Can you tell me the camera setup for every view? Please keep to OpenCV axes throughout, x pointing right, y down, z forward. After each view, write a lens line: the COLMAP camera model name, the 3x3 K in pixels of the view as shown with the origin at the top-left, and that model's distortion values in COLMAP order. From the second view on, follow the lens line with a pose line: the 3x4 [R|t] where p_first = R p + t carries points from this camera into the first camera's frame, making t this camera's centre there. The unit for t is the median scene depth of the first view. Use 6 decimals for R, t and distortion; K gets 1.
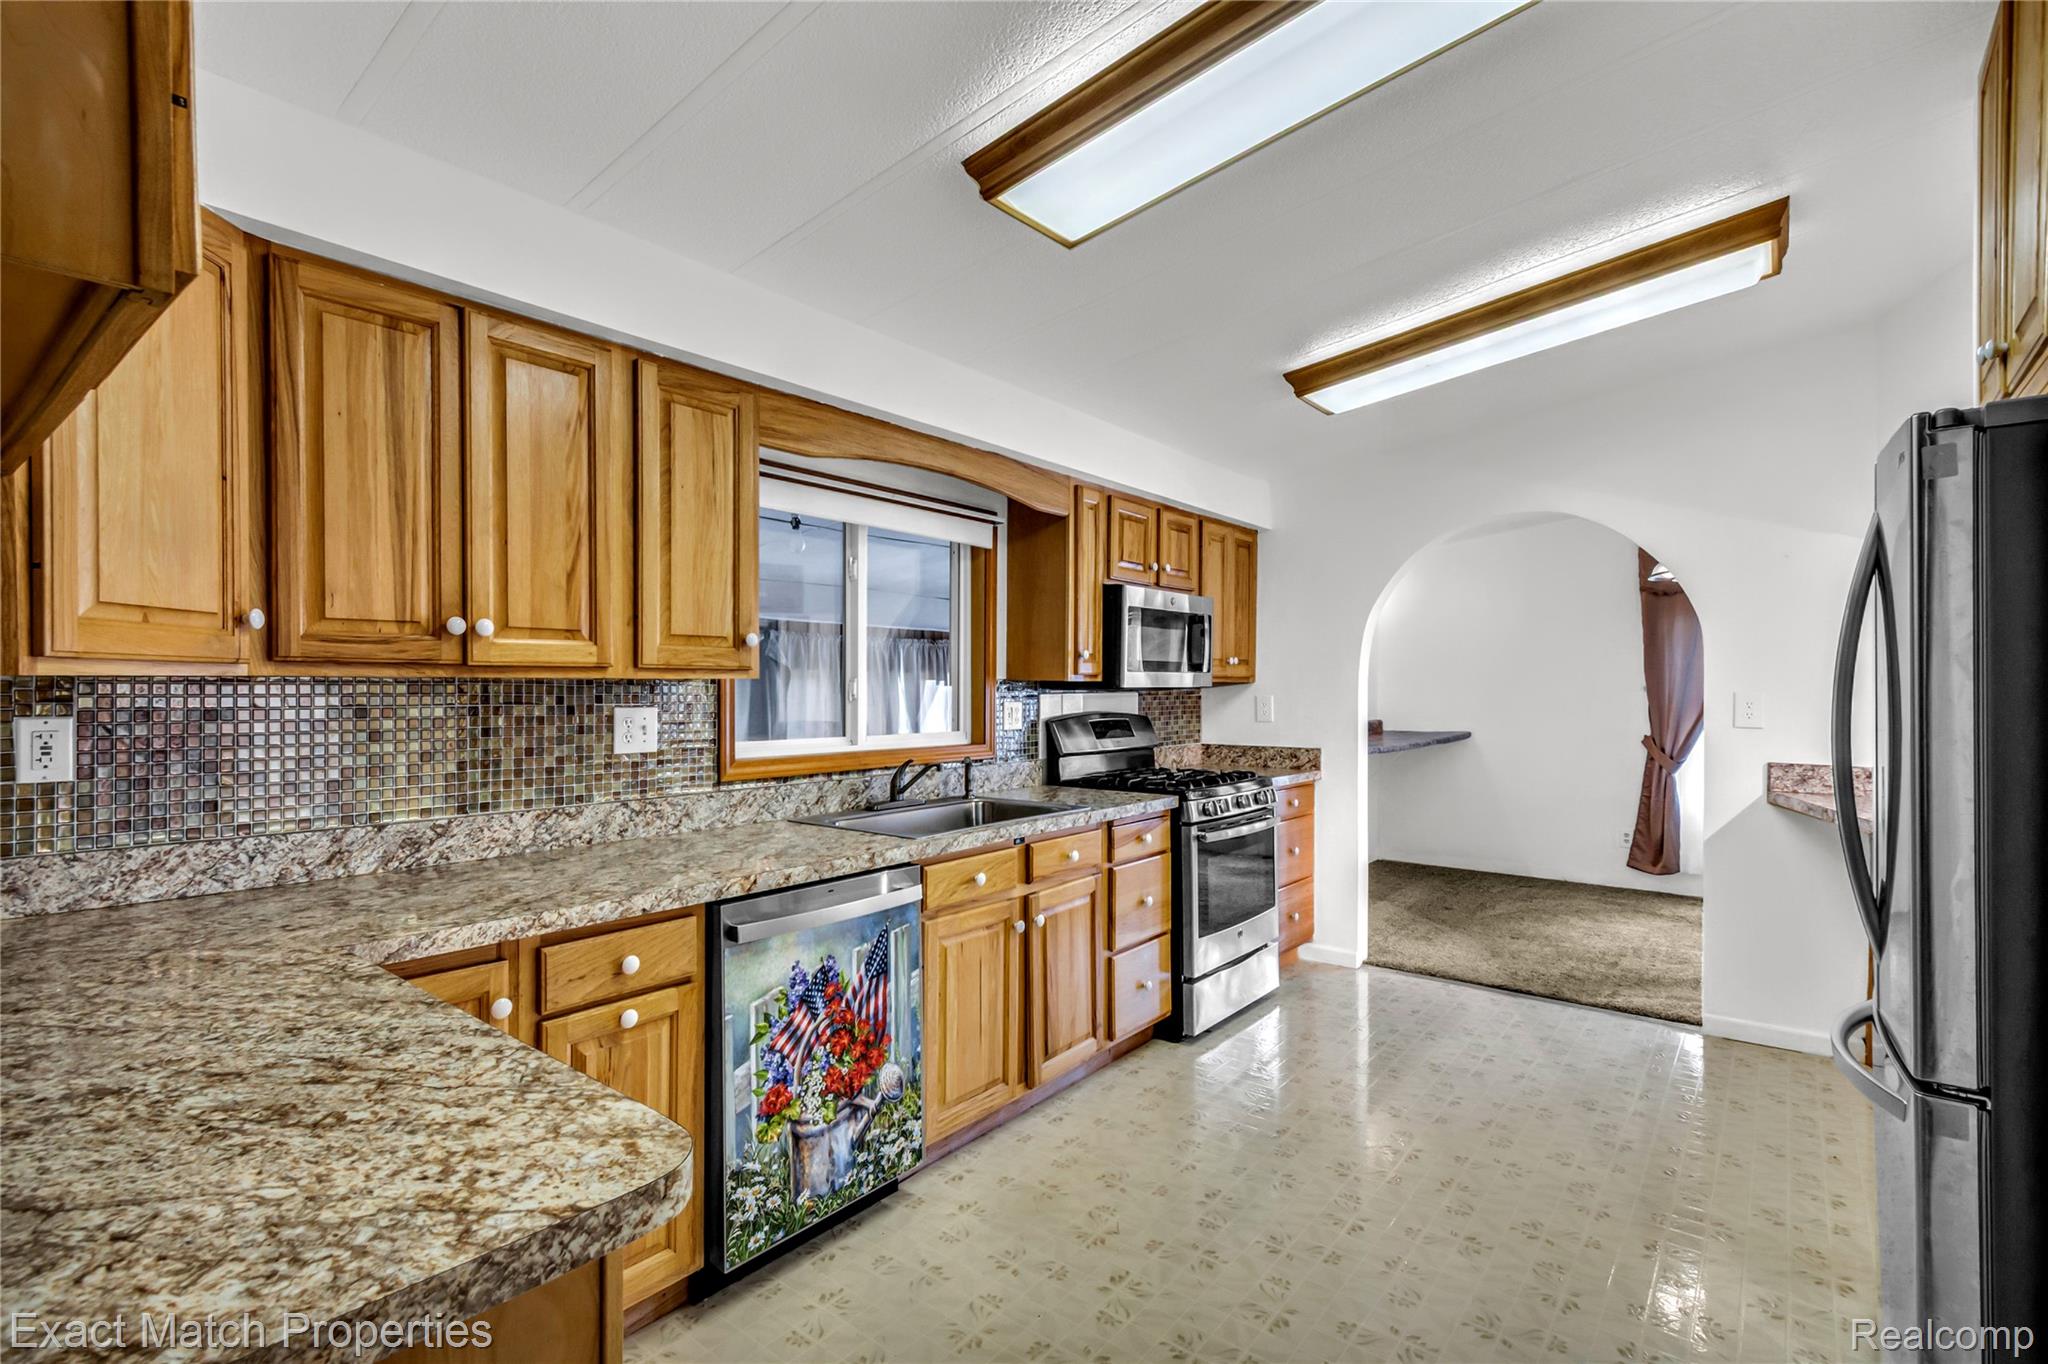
lens RADIAL K [[949.2, 0, 1024.0], [0, 949.2, 682.0], [0, 0, 1]] dist [0.000178, -0.000332]
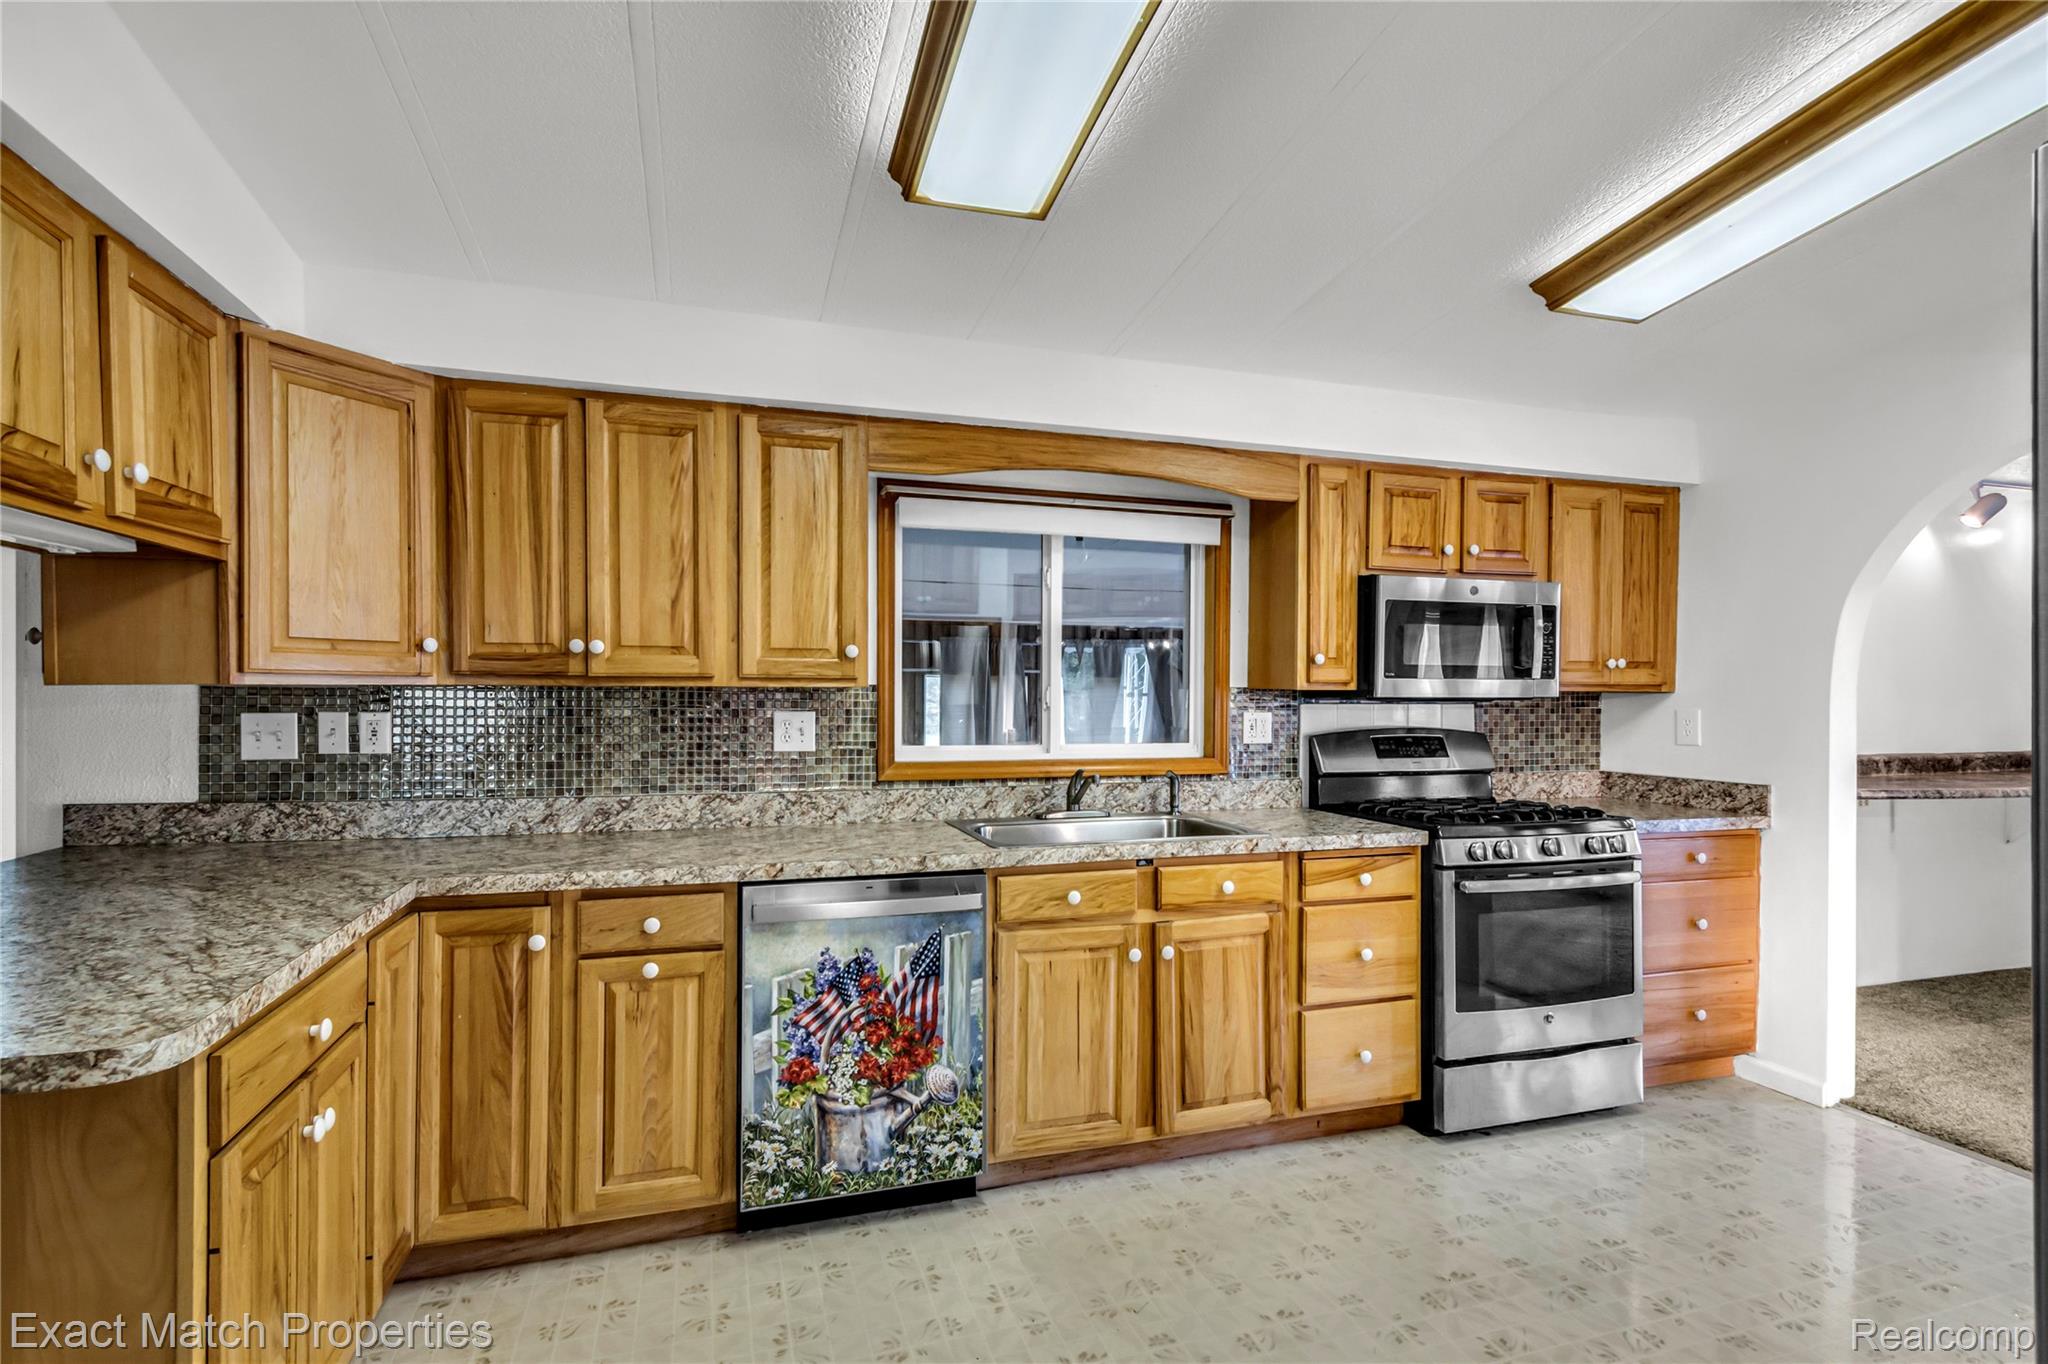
lens RADIAL K [[956.4, 0, 1022.5], [0, 956.4, 693.2], [0, 0, 1]] dist [0.002890, 0.000525]
pose [[0.834082, 0.003140, -0.551631, 0.516927], [-0.001882, 0.999994, 0.002847, 0.000443], [0.551637, -0.001336, 0.834083, 0.203072]]
